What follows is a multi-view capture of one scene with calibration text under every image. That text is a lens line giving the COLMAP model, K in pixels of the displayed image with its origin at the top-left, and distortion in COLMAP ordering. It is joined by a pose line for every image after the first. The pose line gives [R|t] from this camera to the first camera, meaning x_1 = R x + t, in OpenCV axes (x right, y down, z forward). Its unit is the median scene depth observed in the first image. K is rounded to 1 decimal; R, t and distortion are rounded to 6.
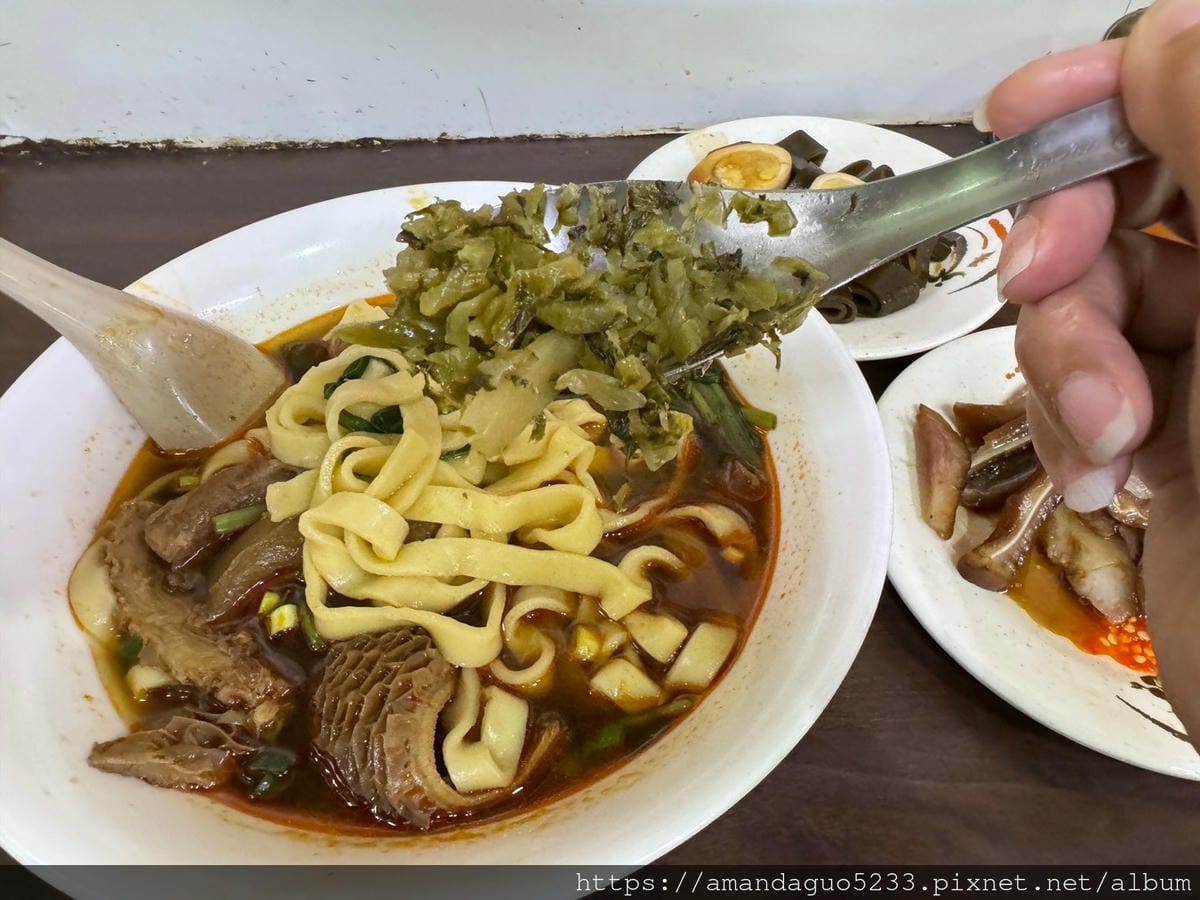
lens RADIAL K [[855.9, 0, 659.7], [0, 855.9, 446.5], [0, 0, 1]] dist [-0.005014, 0.001743]
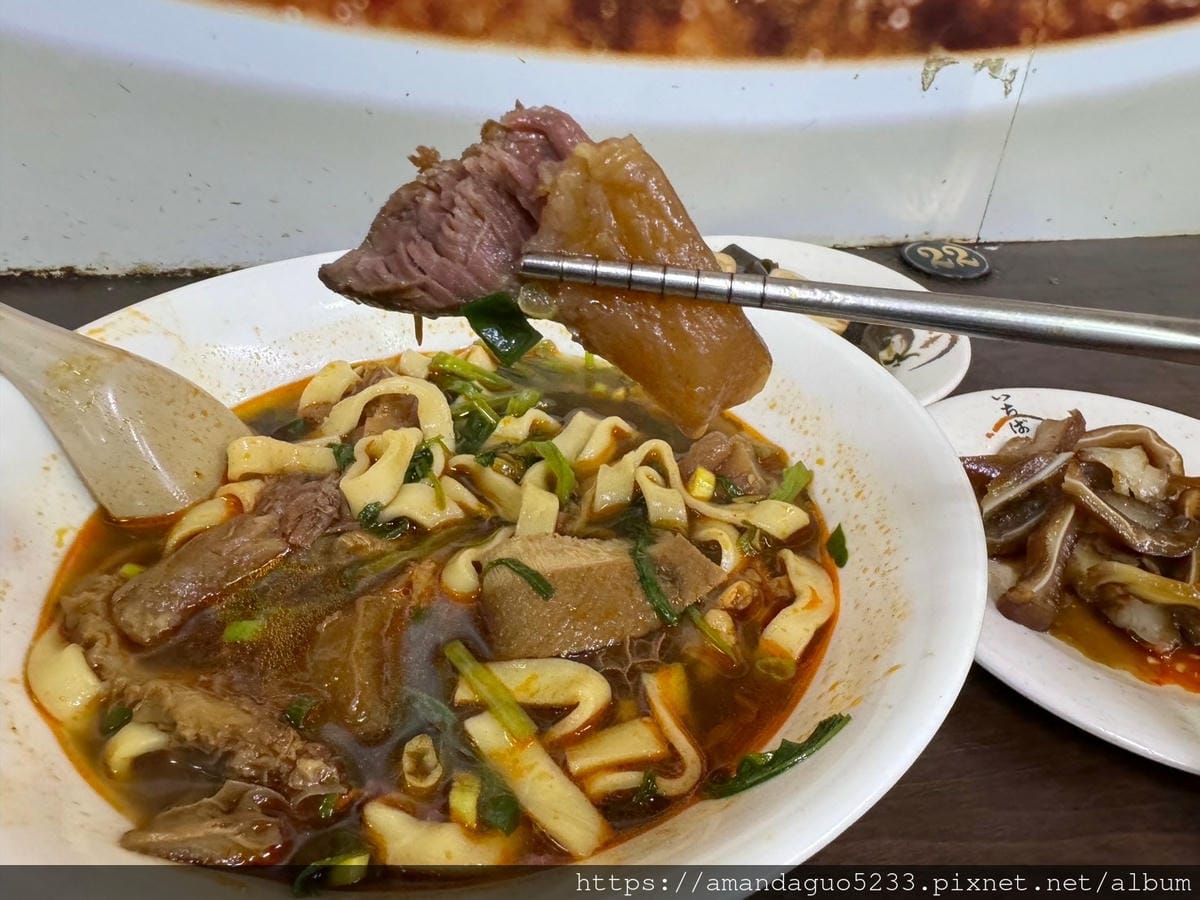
lens RADIAL K [[855.9, 0, 659.7], [0, 855.9, 446.5], [0, 0, 1]] dist [-0.005014, 0.001743]
pose [[0.987928, -0.048927, 0.146987, -0.105140], [0.081935, 0.970270, -0.227734, 0.112311], [-0.131474, 0.237029, 0.962565, 0.084674]]
